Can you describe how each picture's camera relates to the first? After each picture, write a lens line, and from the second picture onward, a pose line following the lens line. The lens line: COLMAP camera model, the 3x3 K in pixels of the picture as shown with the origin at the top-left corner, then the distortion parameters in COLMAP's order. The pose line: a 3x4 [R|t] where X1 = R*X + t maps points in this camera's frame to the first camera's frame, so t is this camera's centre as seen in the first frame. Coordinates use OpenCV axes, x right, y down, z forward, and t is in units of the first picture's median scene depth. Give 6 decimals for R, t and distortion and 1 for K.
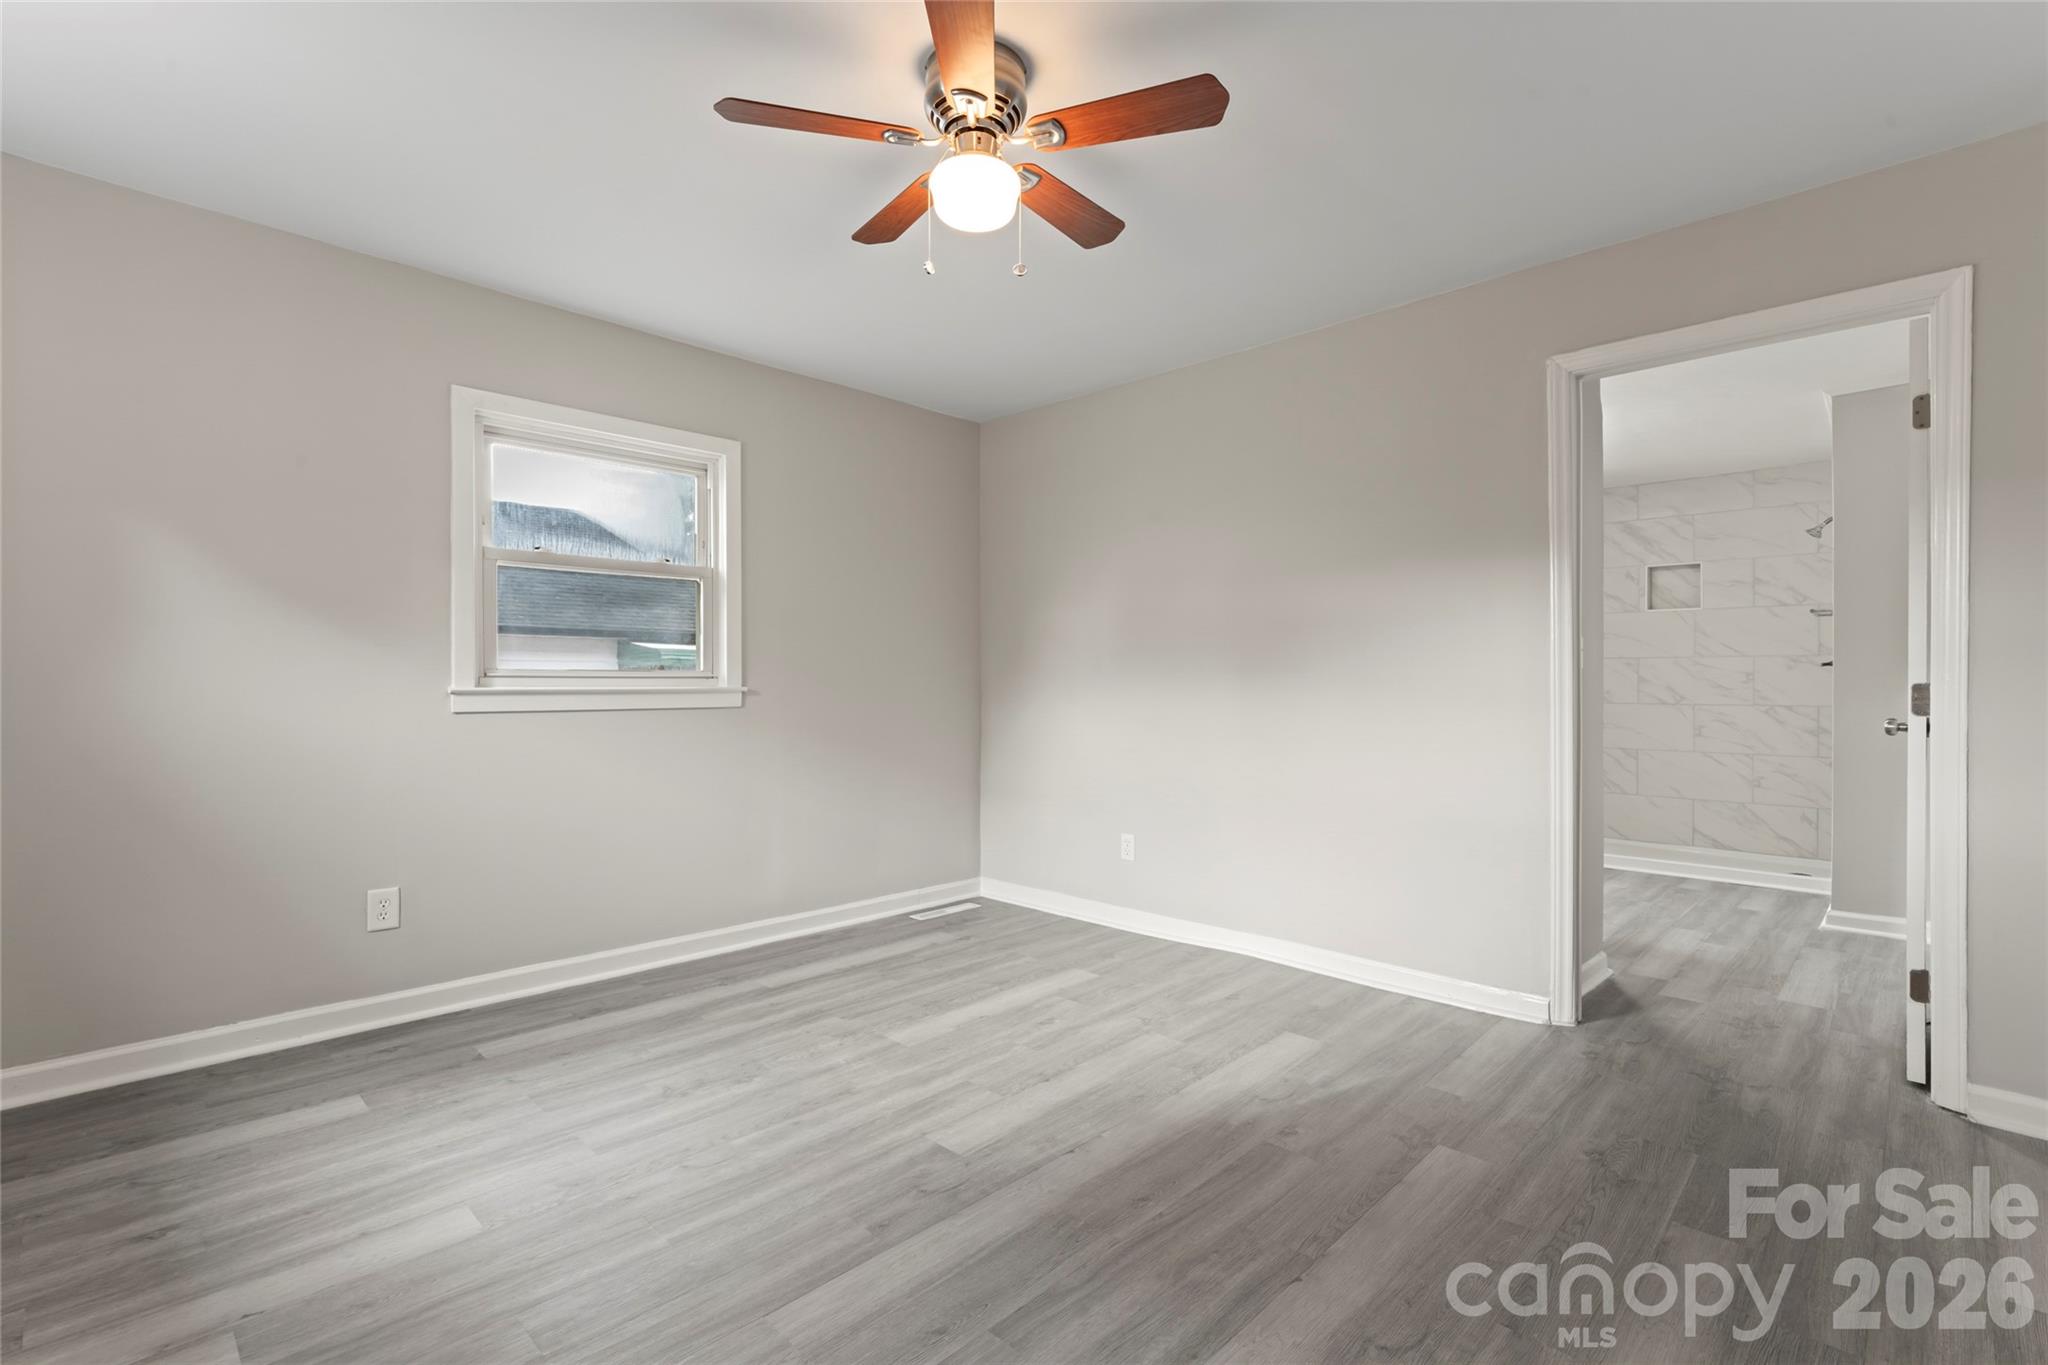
lens RADIAL K [[930.2, 0, 1013.2], [0, 930.2, 696.6], [0, 0, 1]] dist [-0.002288, 0.000487]
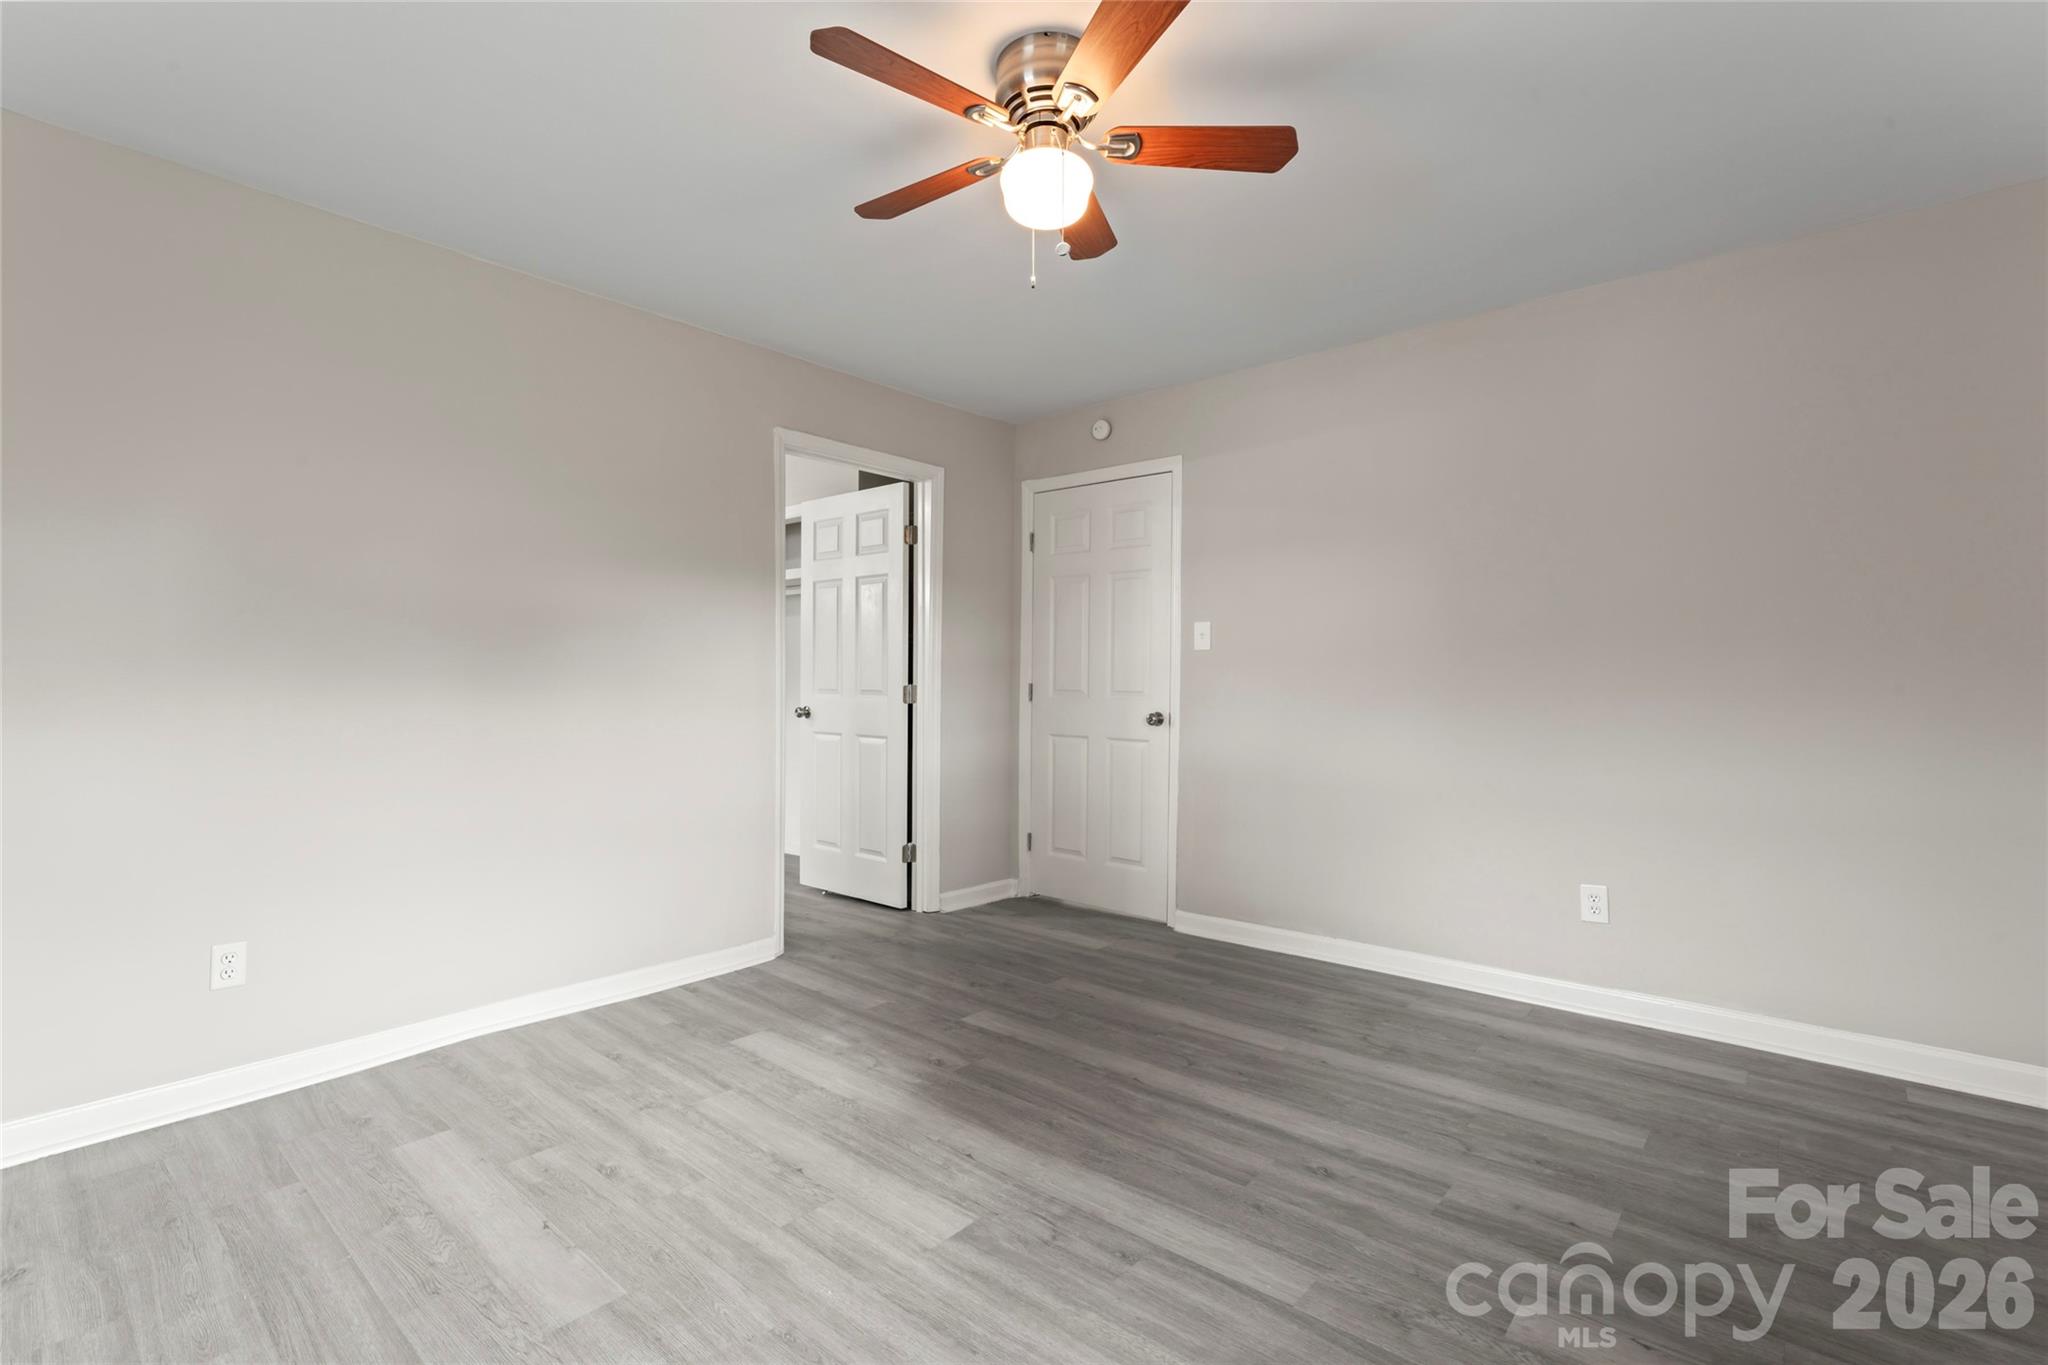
lens RADIAL K [[930.2, 0, 1023.5], [0, 930.2, 663.7], [0, 0, 1]] dist [-0.002288, 0.000487]
pose [[-0.064106, 0.017923, 0.997782, -0.737025], [0.016259, 0.999725, -0.016913, -0.017826], [-0.997811, 0.015139, -0.064380, 0.773641]]
